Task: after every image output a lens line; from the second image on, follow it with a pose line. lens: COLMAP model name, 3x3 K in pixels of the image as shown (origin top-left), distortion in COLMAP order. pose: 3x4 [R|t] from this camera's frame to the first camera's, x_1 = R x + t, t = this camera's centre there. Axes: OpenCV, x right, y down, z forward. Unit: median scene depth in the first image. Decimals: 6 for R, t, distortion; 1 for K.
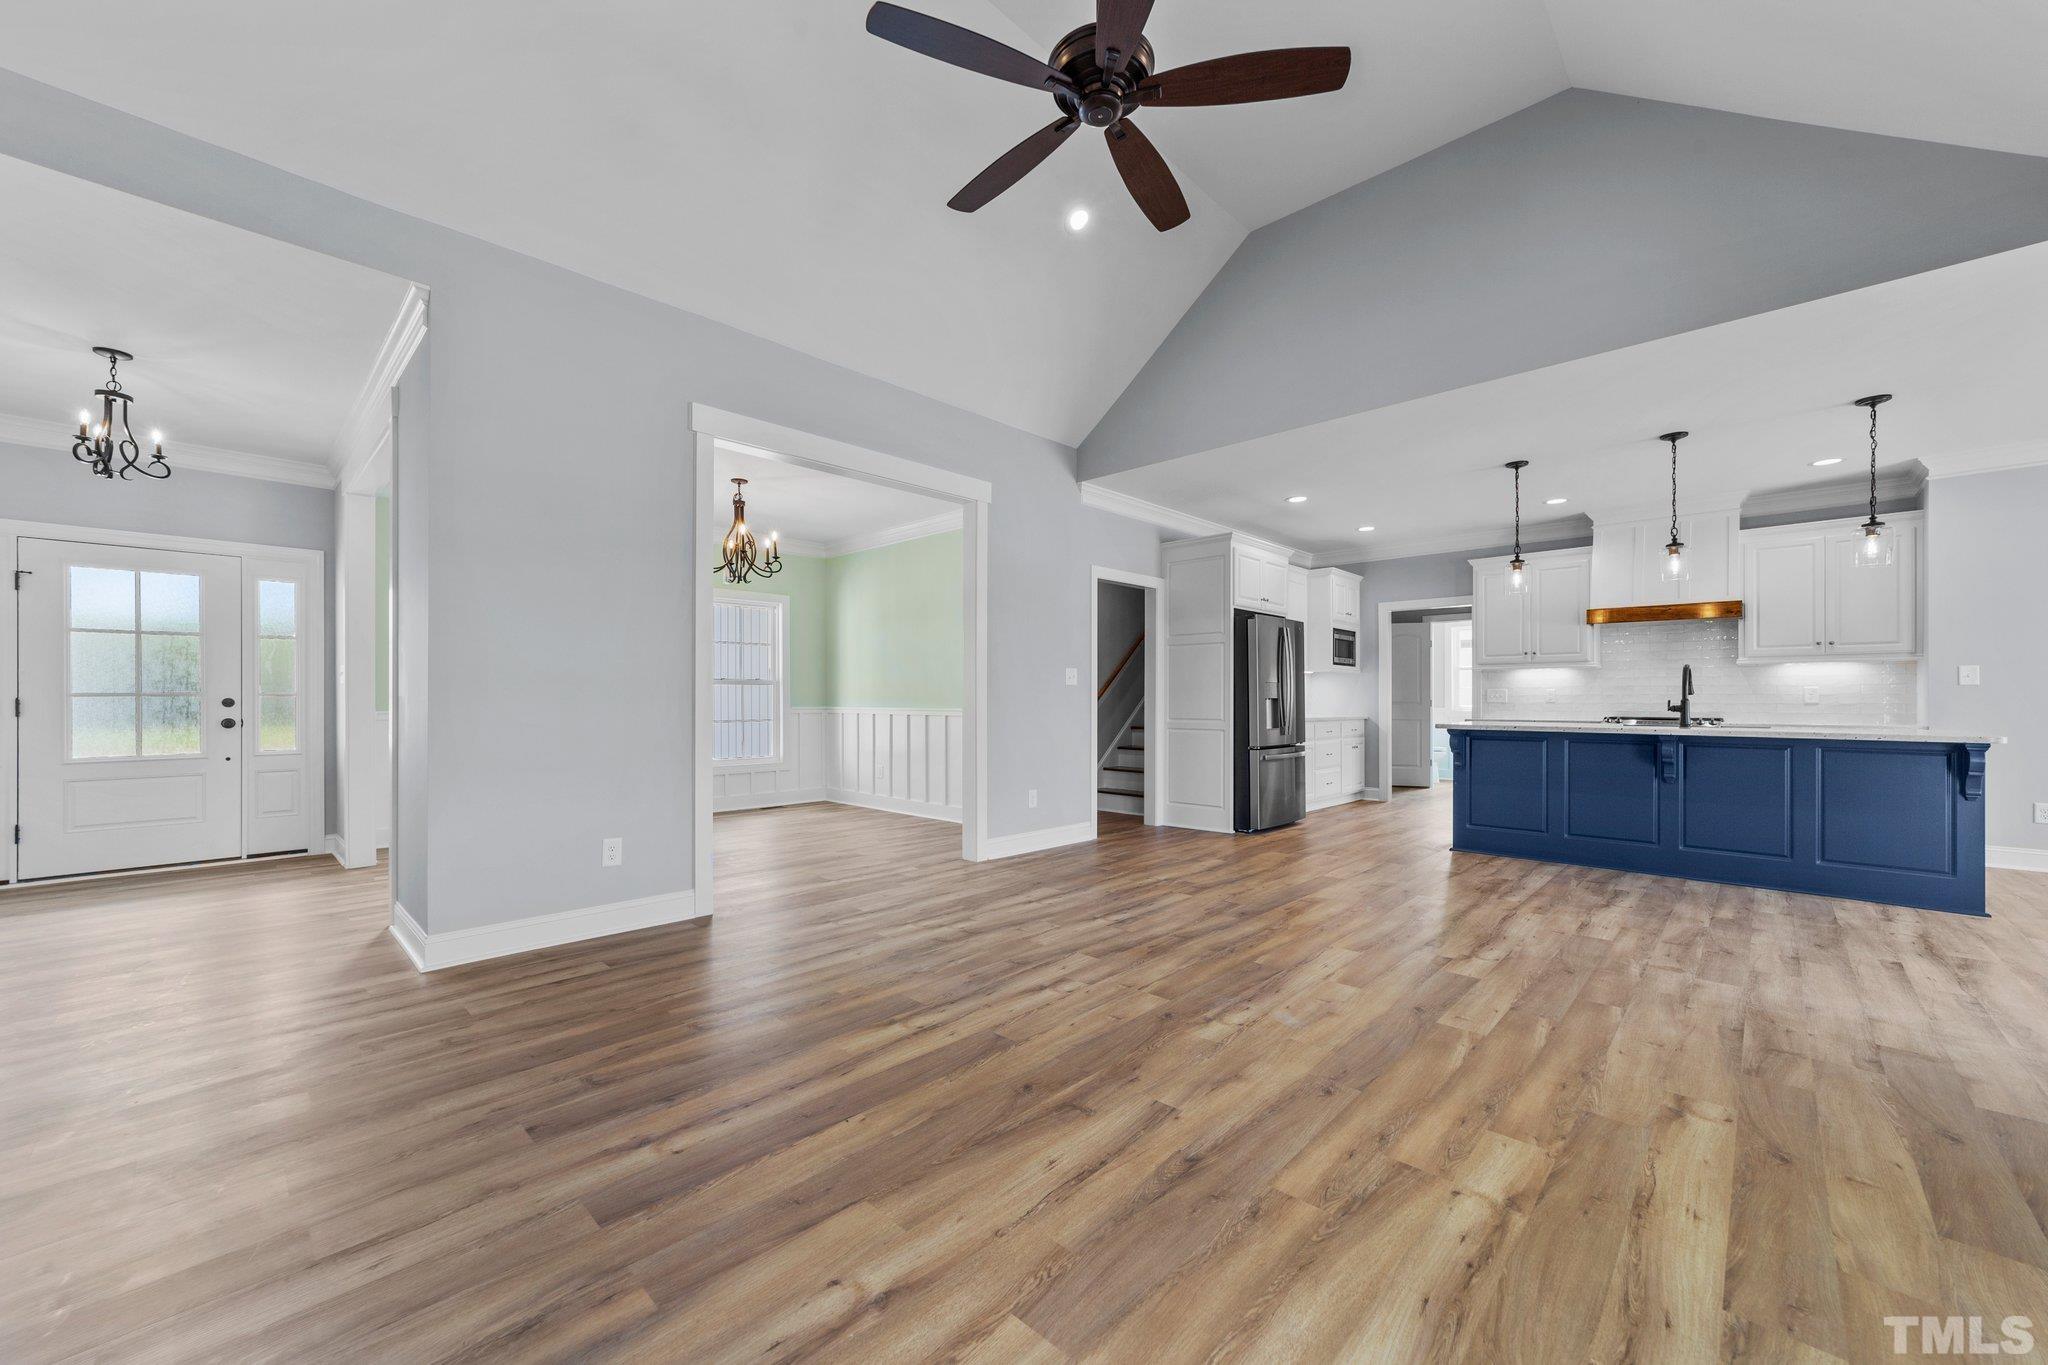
lens RADIAL K [[779.3, 0, 1025.6], [0, 779.3, 698.9], [0, 0, 1]] dist [0.007226, 0.000368]
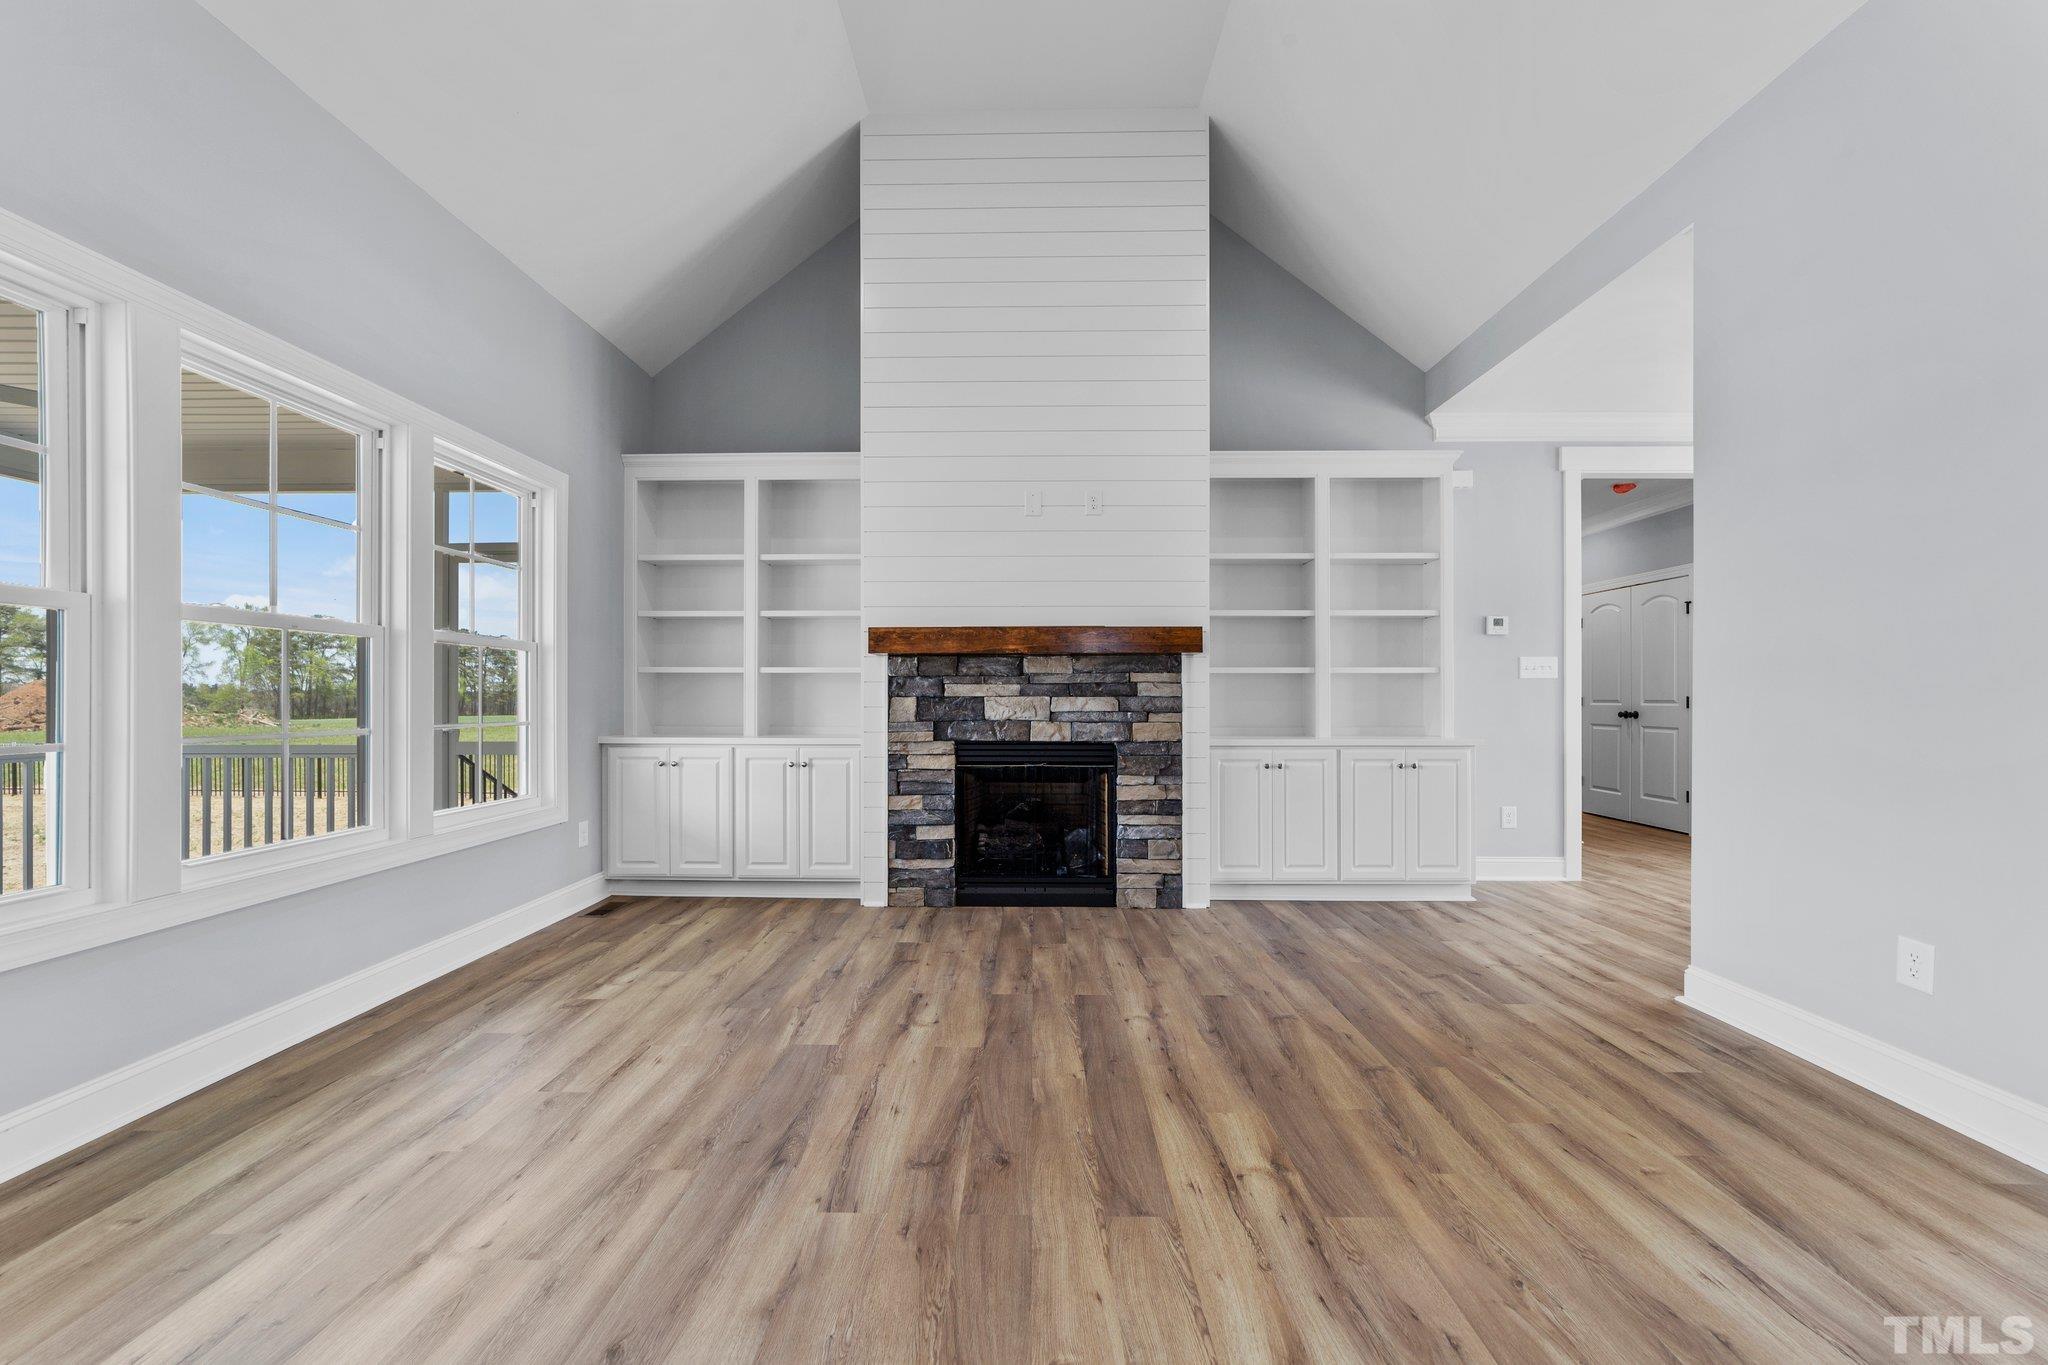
lens RADIAL K [[779.3, 0, 1037.6], [0, 779.3, 694.6], [0, 0, 1]] dist [0.007226, 0.000368]
pose [[-0.716891, -0.005205, -0.697166, 0.548785], [0.003525, 0.999932, -0.011091, 0.003875], [0.697177, -0.010409, -0.716824, 1.586285]]
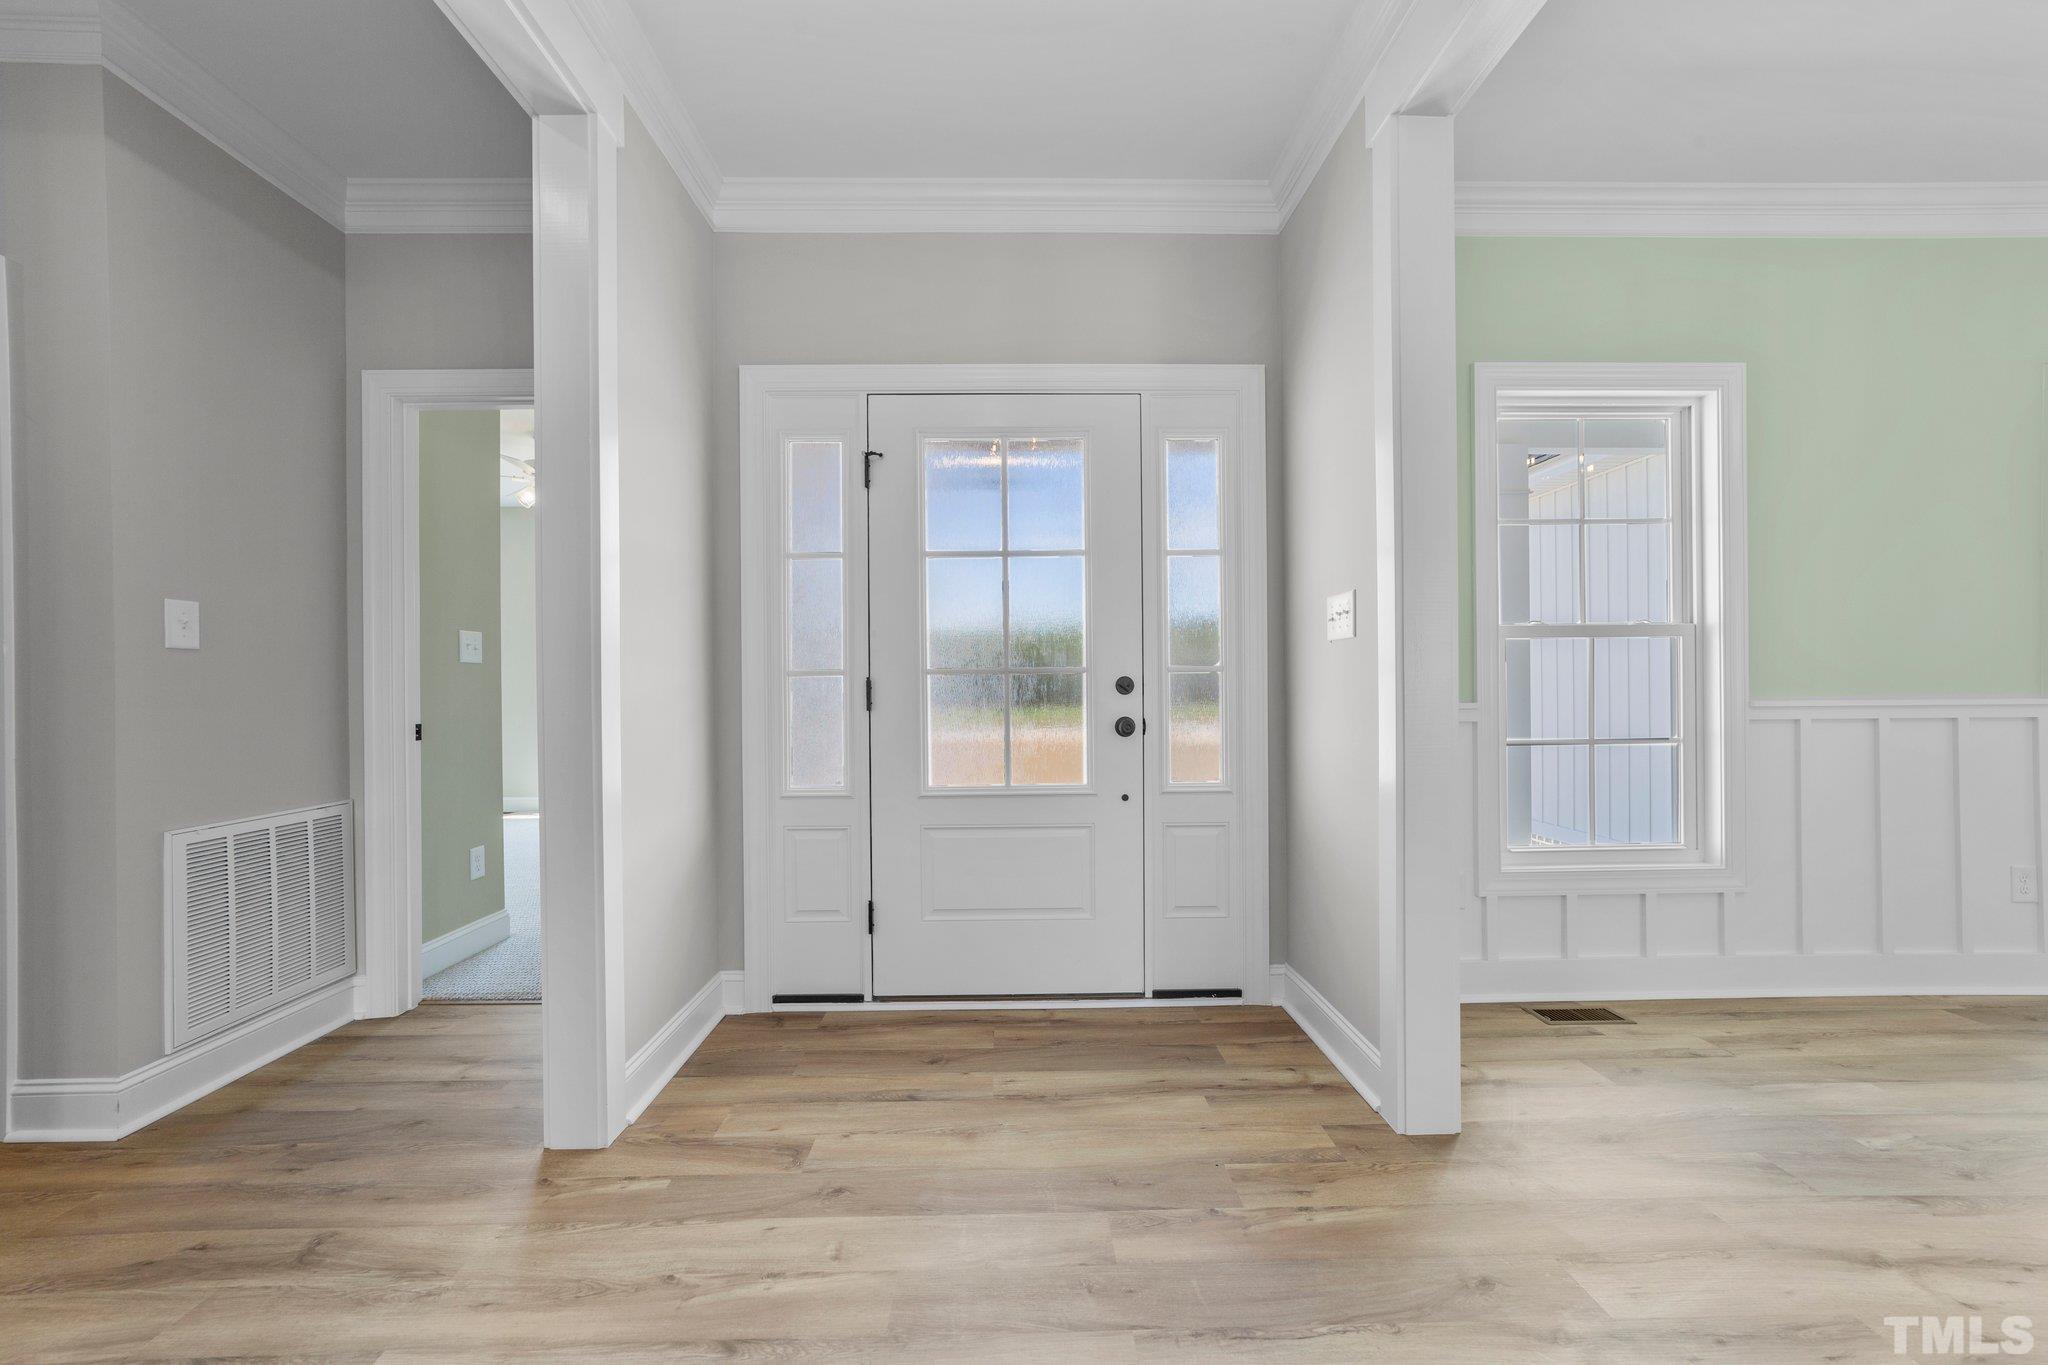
lens RADIAL K [[779.3, 0, 1022.4], [0, 779.3, 688.5], [0, 0, 1]] dist [0.007226, 0.000368]
pose [[0.713366, -0.004947, -0.700774, -1.091607], [0.005163, 0.999985, -0.001804, 0.011221], [0.700772, -0.002331, 0.713381, 0.916179]]
